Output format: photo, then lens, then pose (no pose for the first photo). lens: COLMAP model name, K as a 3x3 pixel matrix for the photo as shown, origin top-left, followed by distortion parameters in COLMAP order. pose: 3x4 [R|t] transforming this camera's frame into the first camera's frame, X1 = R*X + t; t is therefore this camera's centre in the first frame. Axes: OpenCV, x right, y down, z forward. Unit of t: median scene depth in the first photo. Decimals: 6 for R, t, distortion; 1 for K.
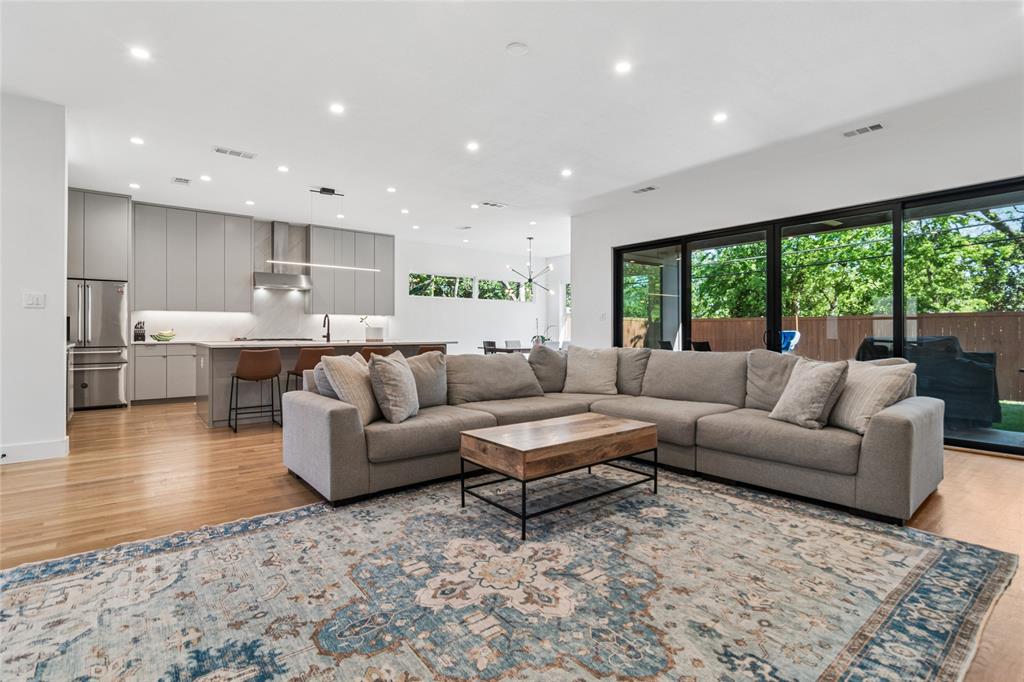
lens RADIAL K [[492.4, 0, 512.6], [0, 492.4, 338.5], [0, 0, 1]] dist [-0.002907, 0.000969]
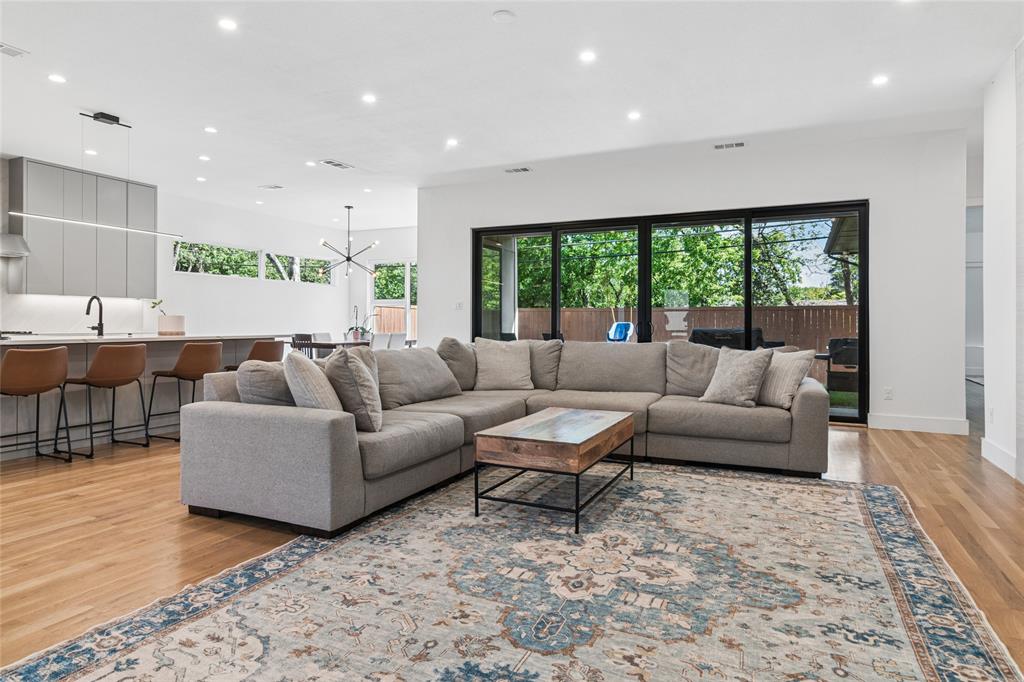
lens RADIAL K [[596.0, 0, 513.5], [0, 596.0, 334.3], [0, 0, 1]] dist [0.001121, -0.001911]
pose [[0.895359, -0.004780, 0.445320, -0.547454], [0.001782, 0.999973, 0.007151, -0.000968], [-0.445342, -0.005609, 0.895343, -0.013874]]
